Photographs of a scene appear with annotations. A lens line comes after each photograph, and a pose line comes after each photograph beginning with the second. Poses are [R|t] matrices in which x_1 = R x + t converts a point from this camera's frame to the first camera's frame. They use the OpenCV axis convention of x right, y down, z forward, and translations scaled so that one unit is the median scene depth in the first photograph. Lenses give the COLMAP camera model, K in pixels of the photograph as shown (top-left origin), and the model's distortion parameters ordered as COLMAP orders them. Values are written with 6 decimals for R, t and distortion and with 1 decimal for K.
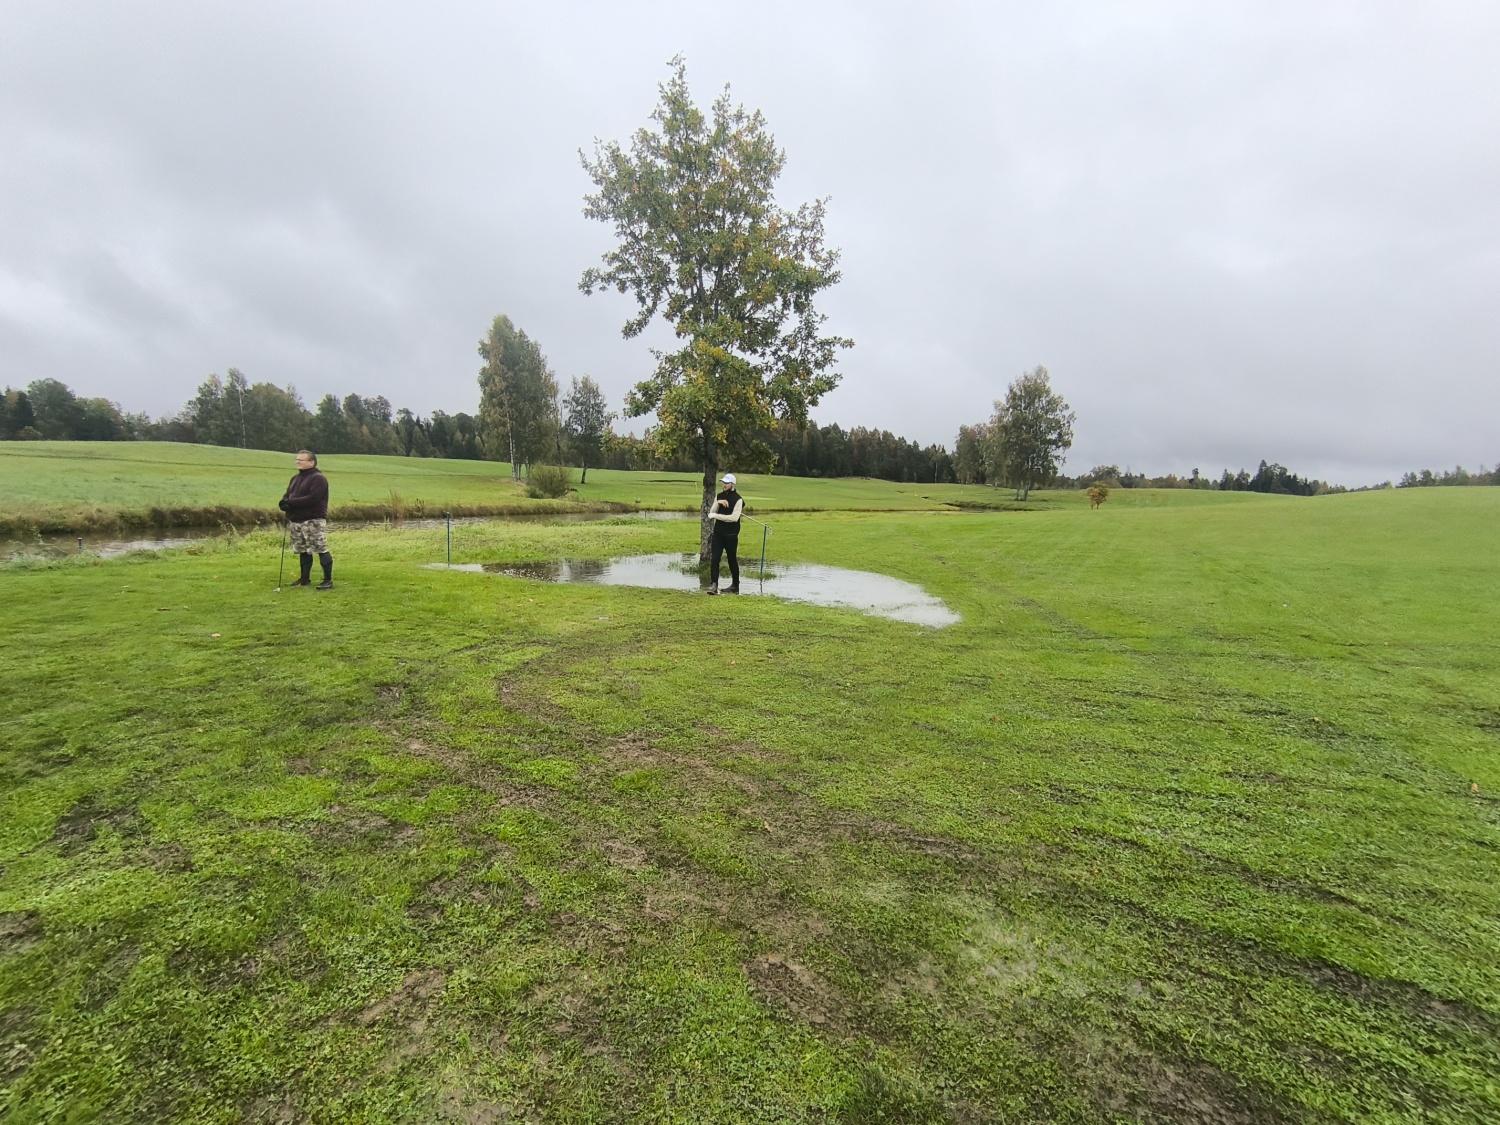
lens RADIAL K [[694.8, 0, 748.6], [0, 694.8, 567.2], [0, 0, 1]] dist [-0.001409, 0.012158]
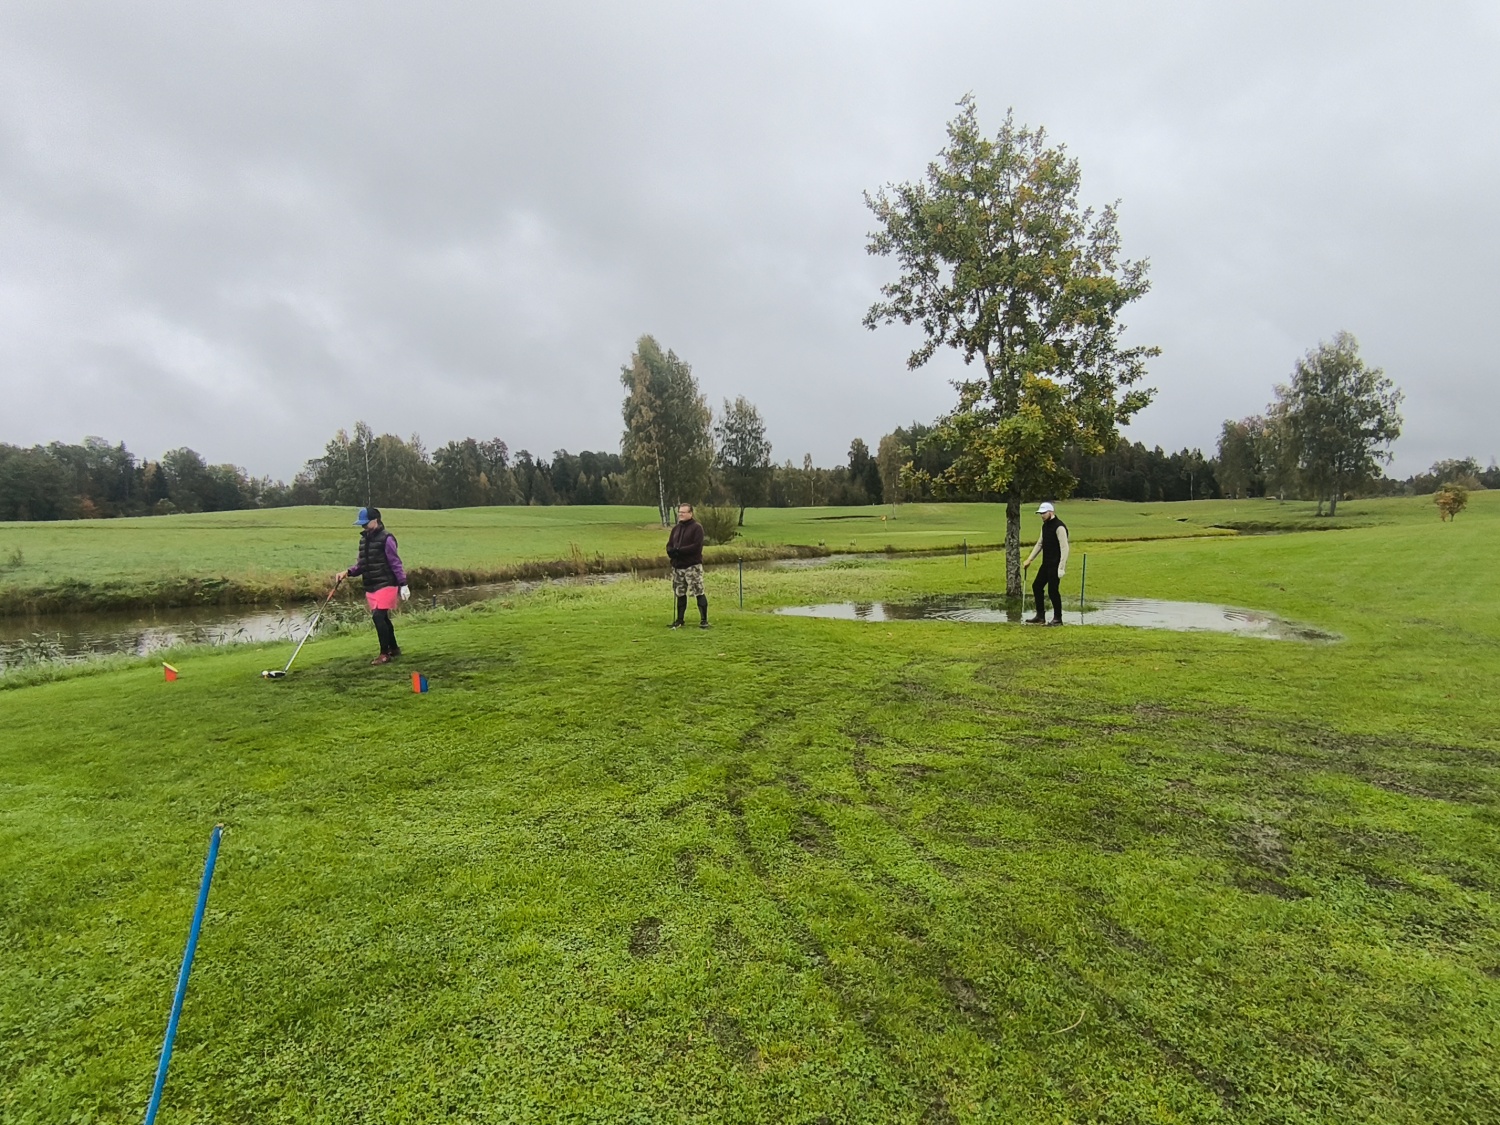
lens RADIAL K [[906.5, 0, 737.0], [0, 906.5, 558.7], [0, 0, 1]] dist [-0.053835, 0.107110]
pose [[0.979672, -0.047220, -0.194969, -0.181631], [0.032095, 0.996276, -0.080021, 0.024954], [0.198022, 0.072137, 0.977540, -0.254188]]
